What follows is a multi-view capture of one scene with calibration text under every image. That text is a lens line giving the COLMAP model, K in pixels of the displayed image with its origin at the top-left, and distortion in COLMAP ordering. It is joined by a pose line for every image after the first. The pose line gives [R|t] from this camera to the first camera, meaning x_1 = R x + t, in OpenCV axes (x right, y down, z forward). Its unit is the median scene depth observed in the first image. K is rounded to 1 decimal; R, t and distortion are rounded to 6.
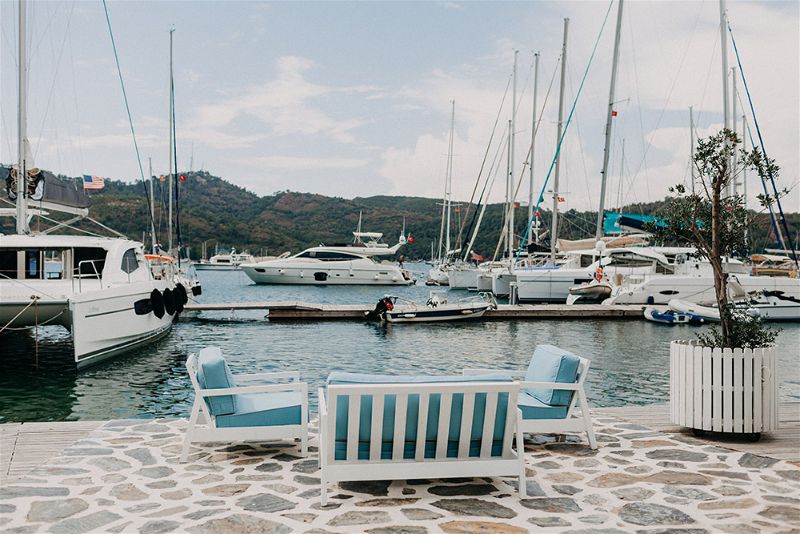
lens RADIAL K [[786.9, 0, 401.0], [0, 786.9, 265.6], [0, 0, 1]] dist [0.017283, 0.000000]
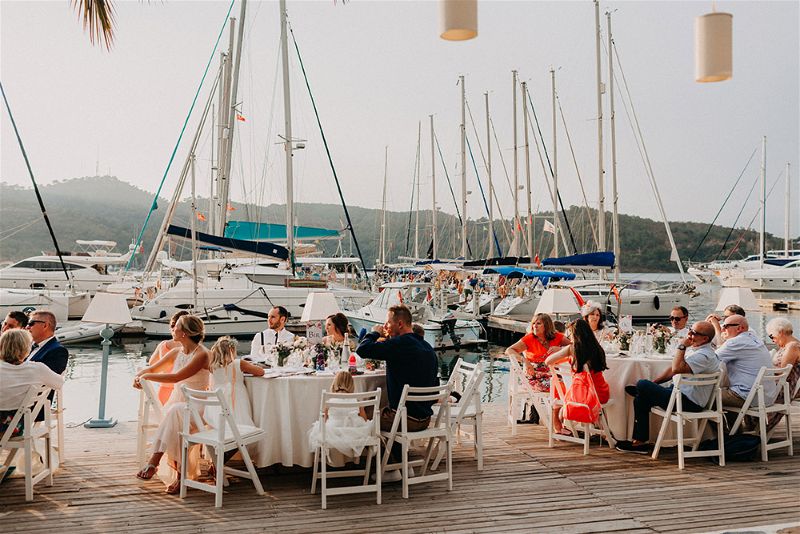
lens RADIAL K [[786.9, 0, 402.1], [0, 786.9, 265.4], [0, 0, 1]] dist [0.017283, 0.000000]
pose [[0.993765, -0.000800, 0.111490, 0.245498], [0.001976, 0.999944, -0.010438, -0.002101], [-0.111476, 0.010593, 0.993711, 0.023256]]
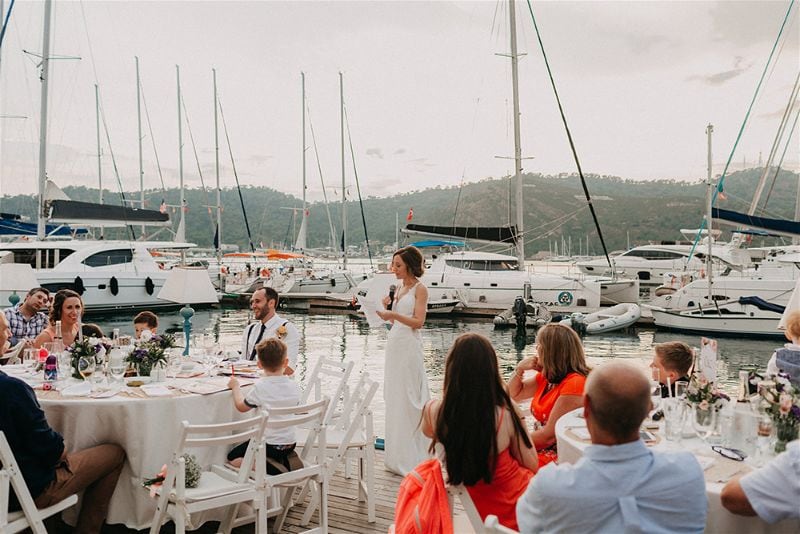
lens RADIAL K [[786.9, 0, 413.1], [0, 786.9, 256.2], [0, 0, 1]] dist [0.017283, 0.000000]
pose [[0.755319, 0.000350, -0.655357, 0.319247], [-0.008126, 0.999928, -0.008831, -0.000041], [0.655307, 0.011995, 0.755267, 0.079539]]
